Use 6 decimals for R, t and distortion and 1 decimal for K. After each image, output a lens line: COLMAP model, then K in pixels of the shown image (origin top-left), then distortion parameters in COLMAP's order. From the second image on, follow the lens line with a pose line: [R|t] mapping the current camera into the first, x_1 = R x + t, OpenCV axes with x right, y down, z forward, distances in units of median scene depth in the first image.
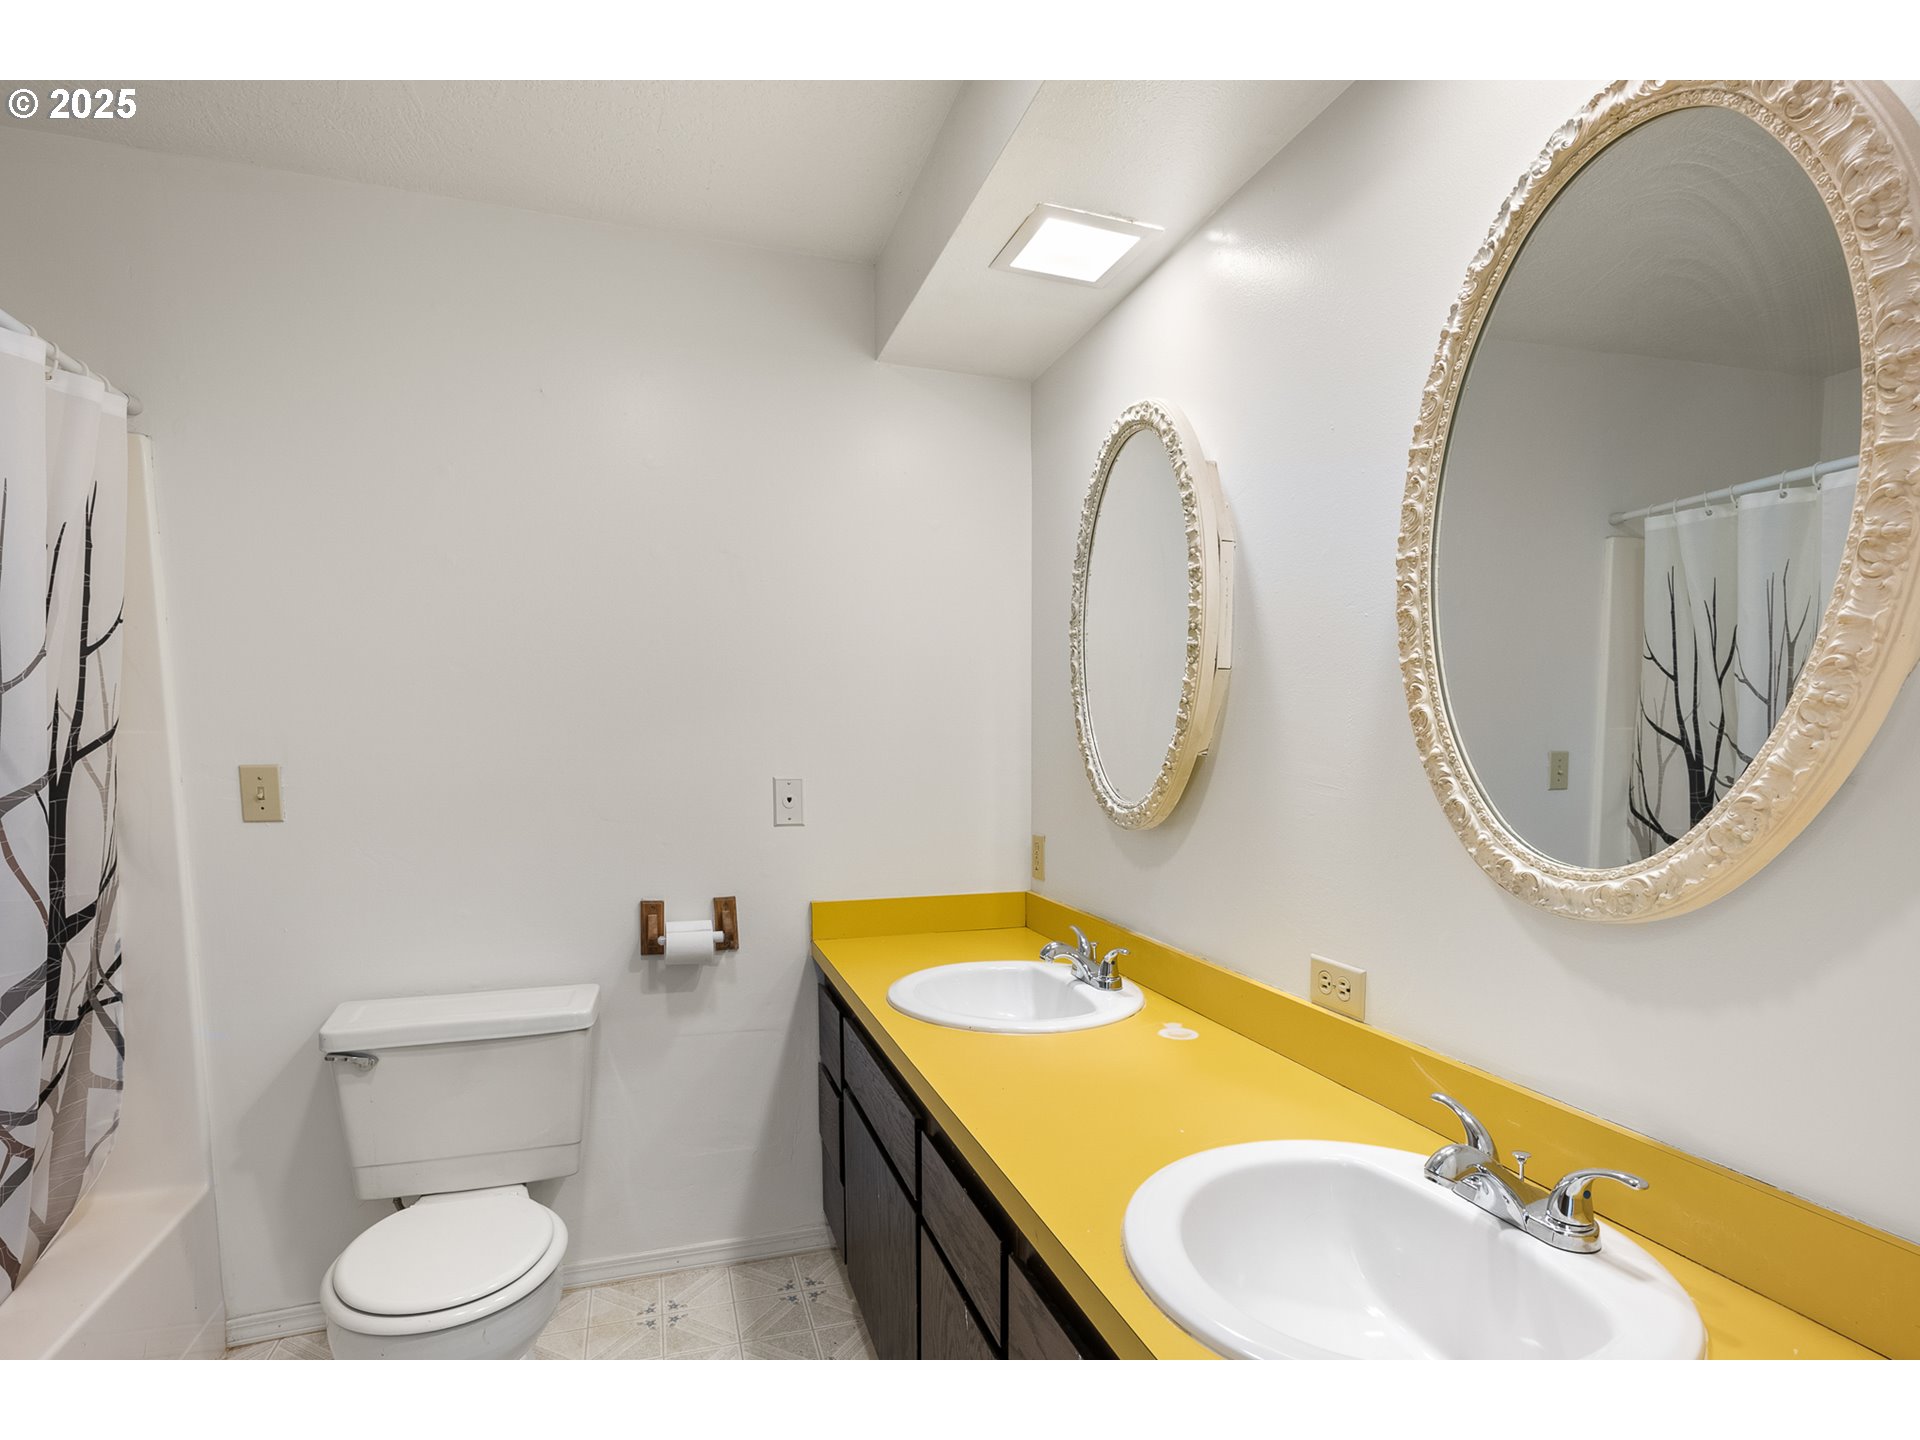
lens RADIAL K [[959.9, 0, 953.2], [0, 959.9, 812.8], [0, 0, 1]] dist [0.000153, 0.000322]
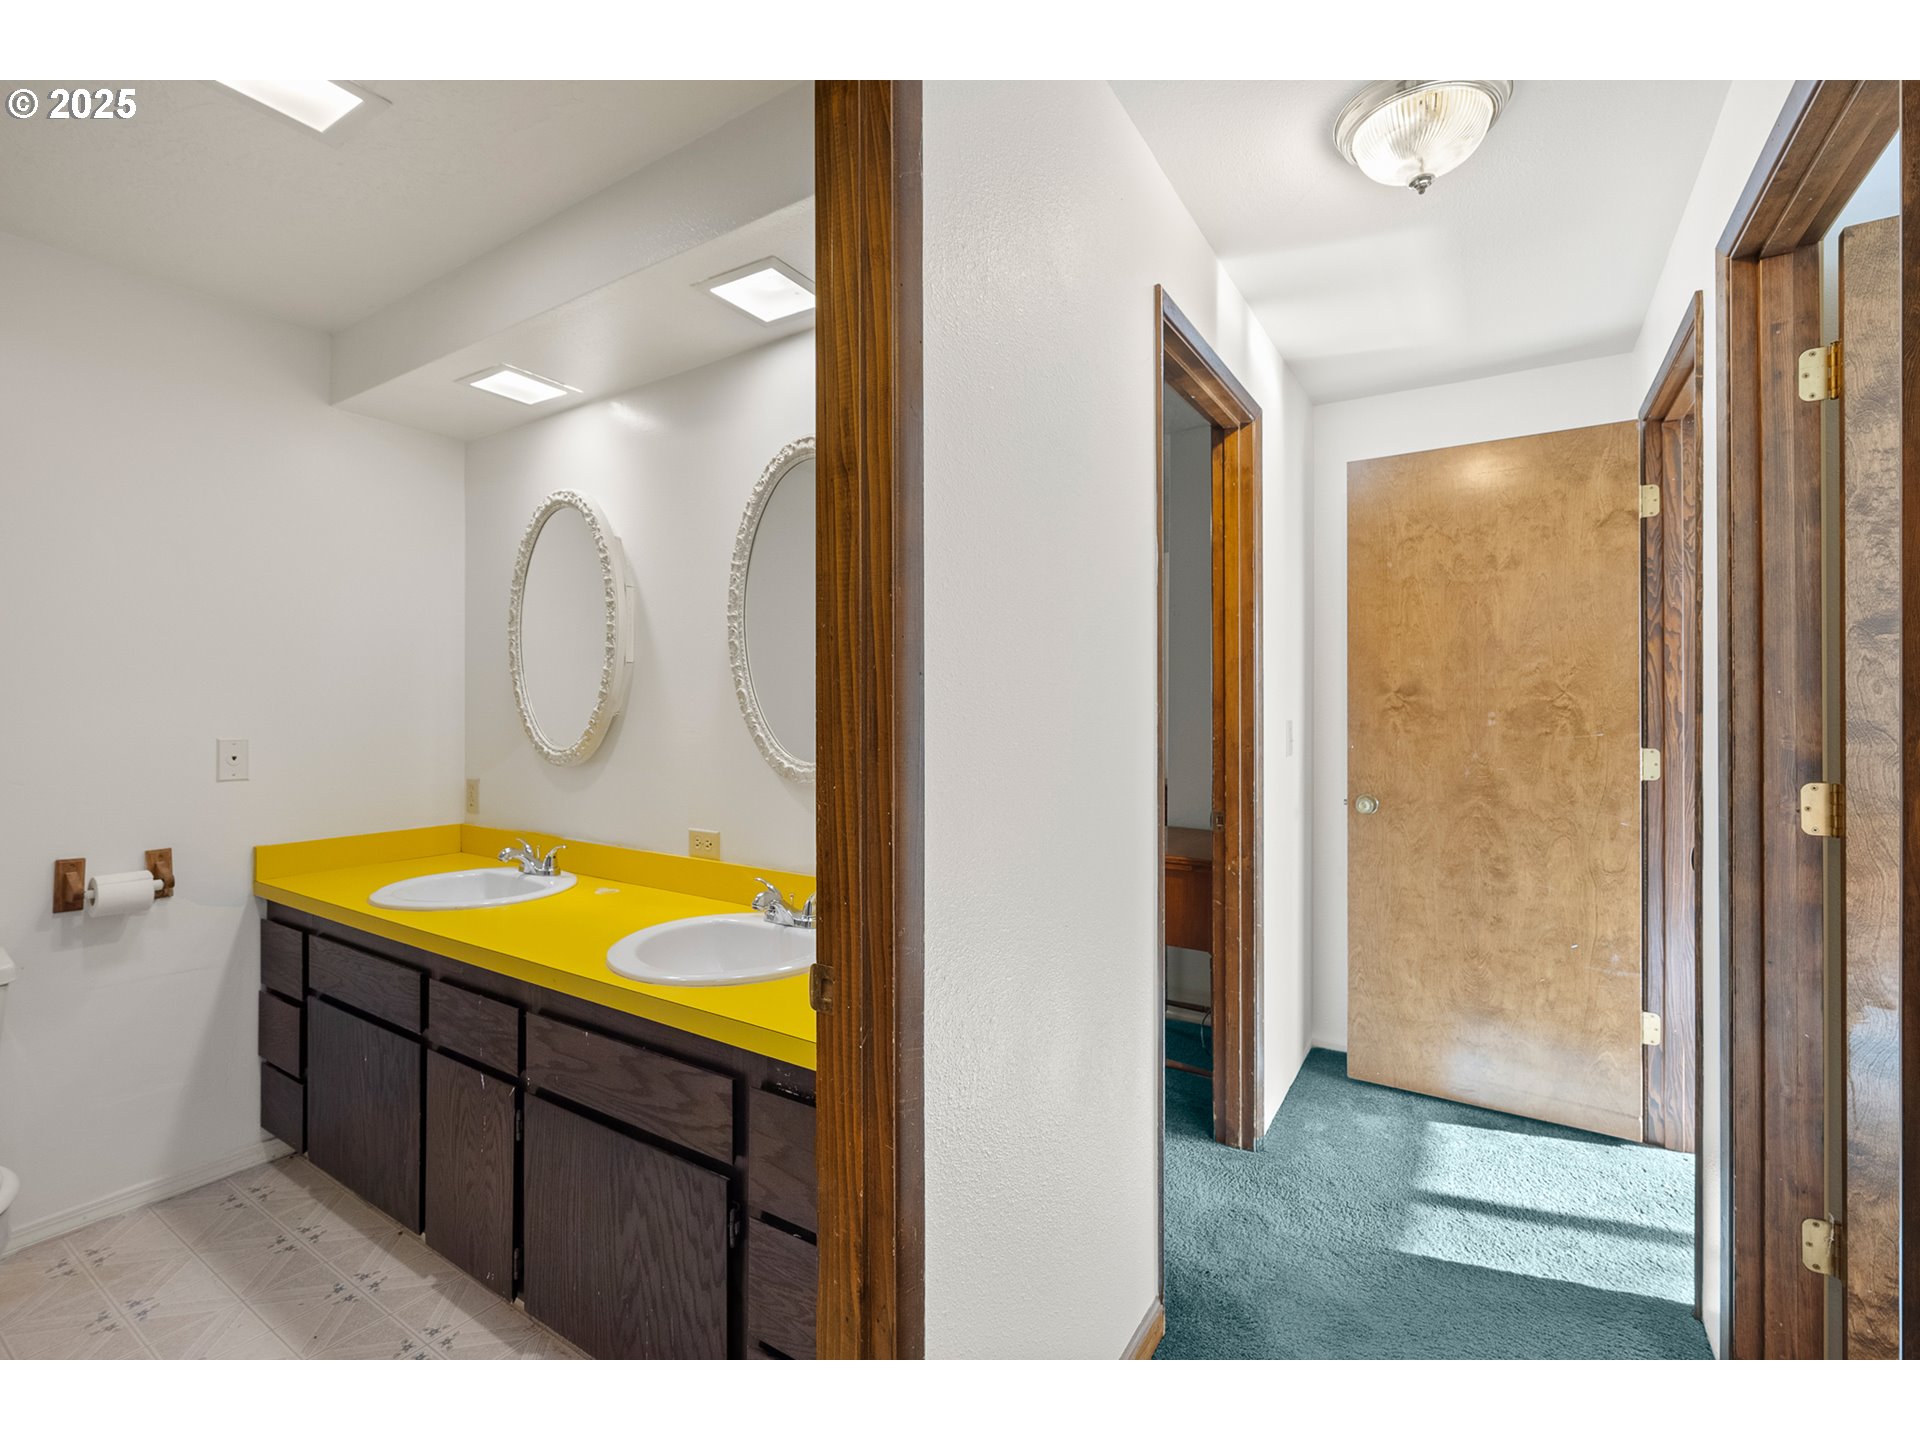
lens RADIAL K [[846.8, 0, 962.9], [0, 846.8, 716.5], [0, 0, 1]] dist [-0.000192, -0.000039]
pose [[0.762973, -0.011182, 0.646333, -0.205129], [0.050237, 0.997852, -0.042039, 0.029518], [-0.644475, 0.064544, 0.761896, -0.433723]]
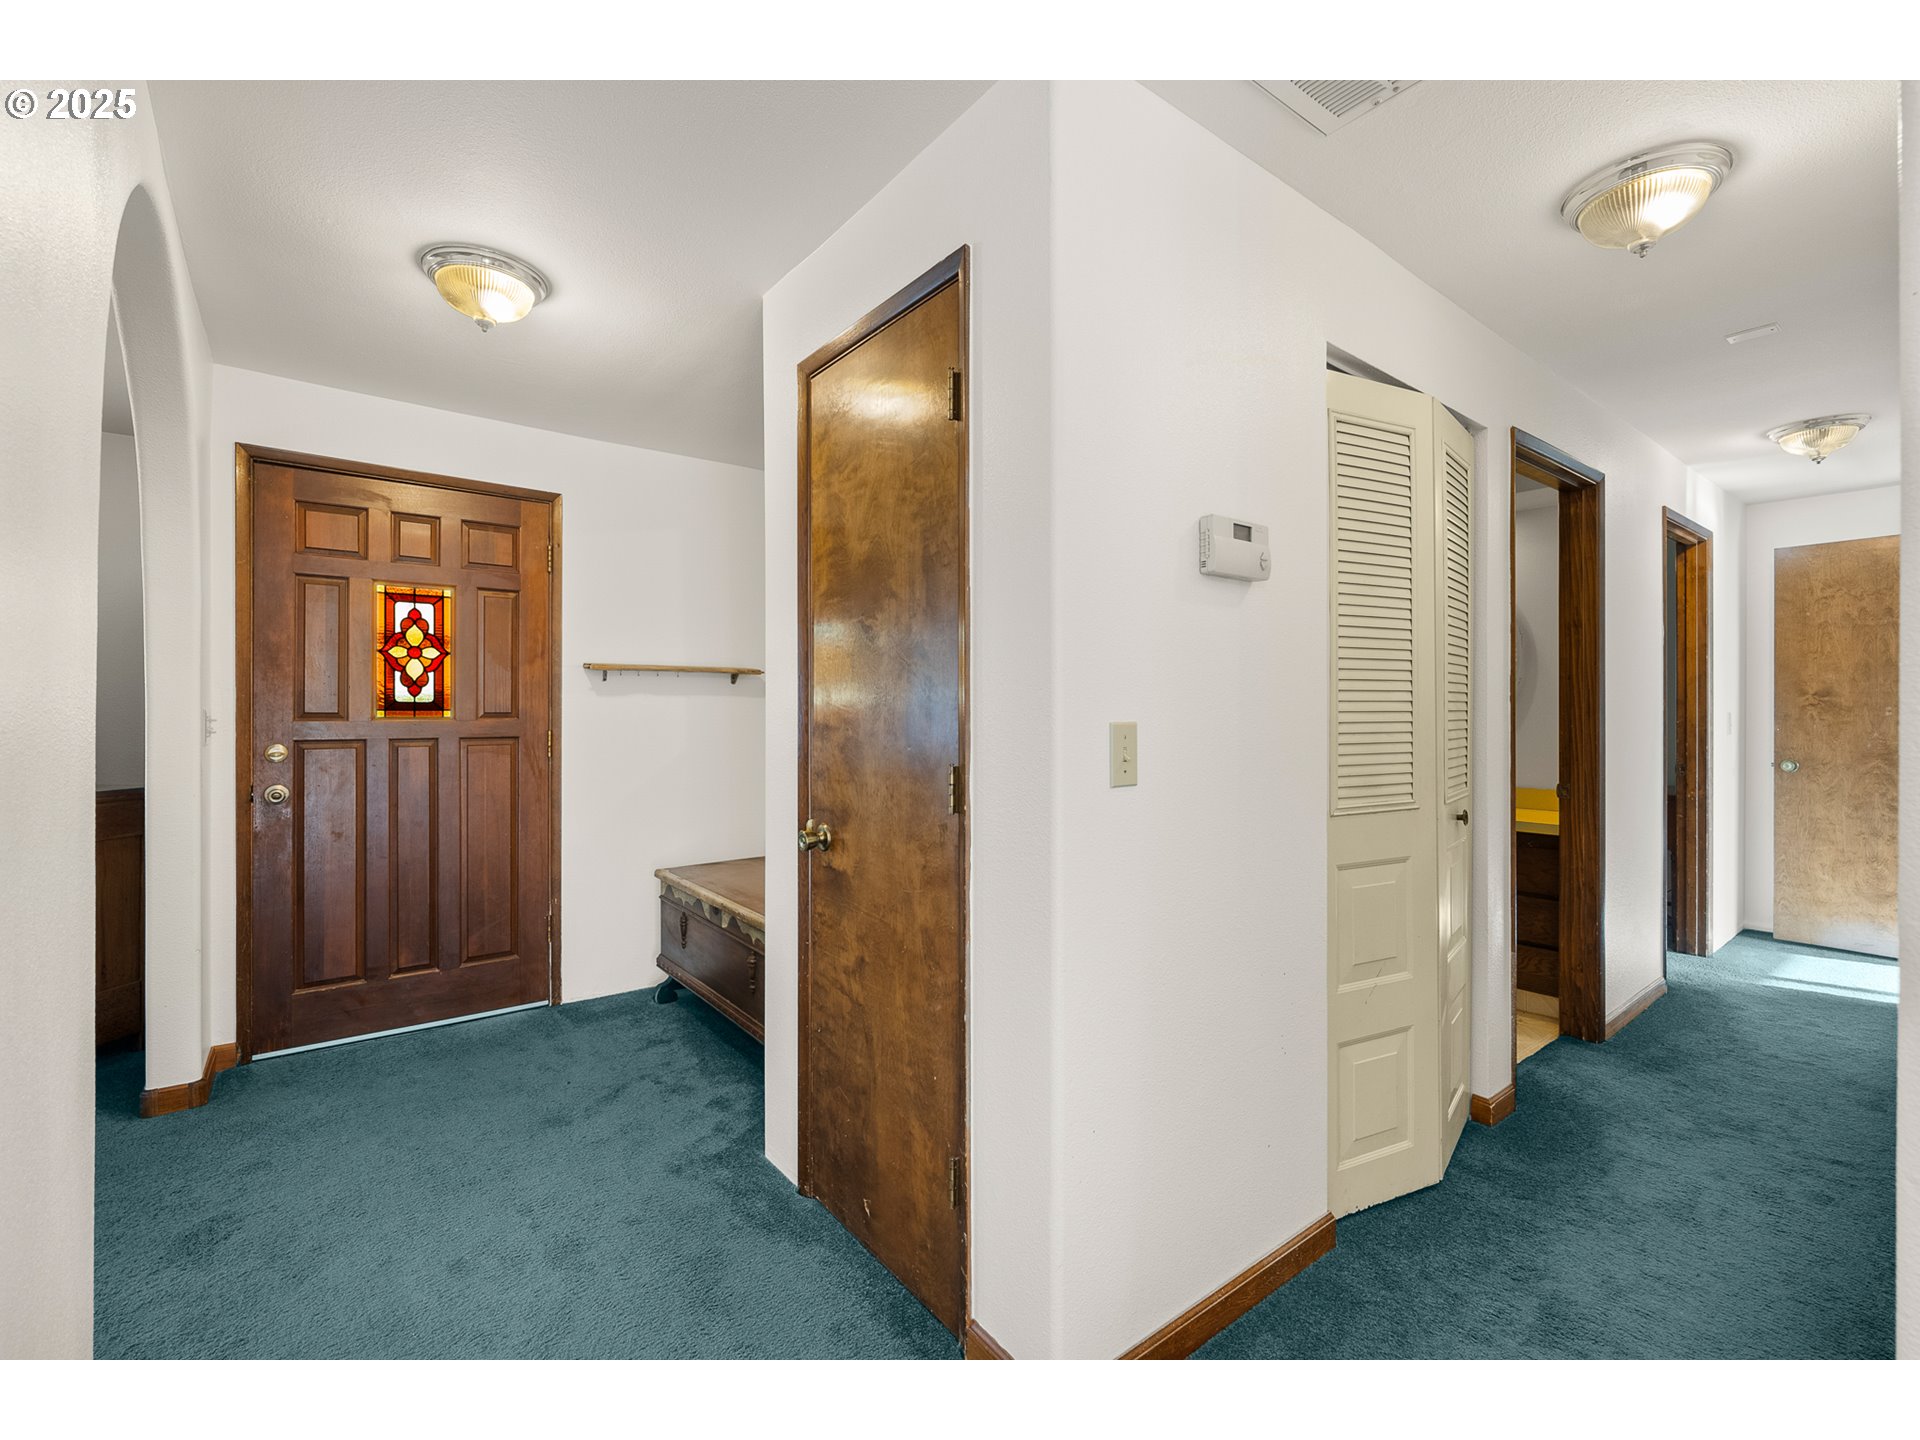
lens RADIAL K [[846.8, 0, 962.9], [0, 846.8, 716.5], [0, 0, 1]] dist [-0.000192, -0.000039]
pose [[0.932960, -0.005661, 0.359936, -3.901445], [0.028492, 0.997901, -0.058156, 0.183778], [-0.358851, 0.064513, 0.931163, -2.146437]]
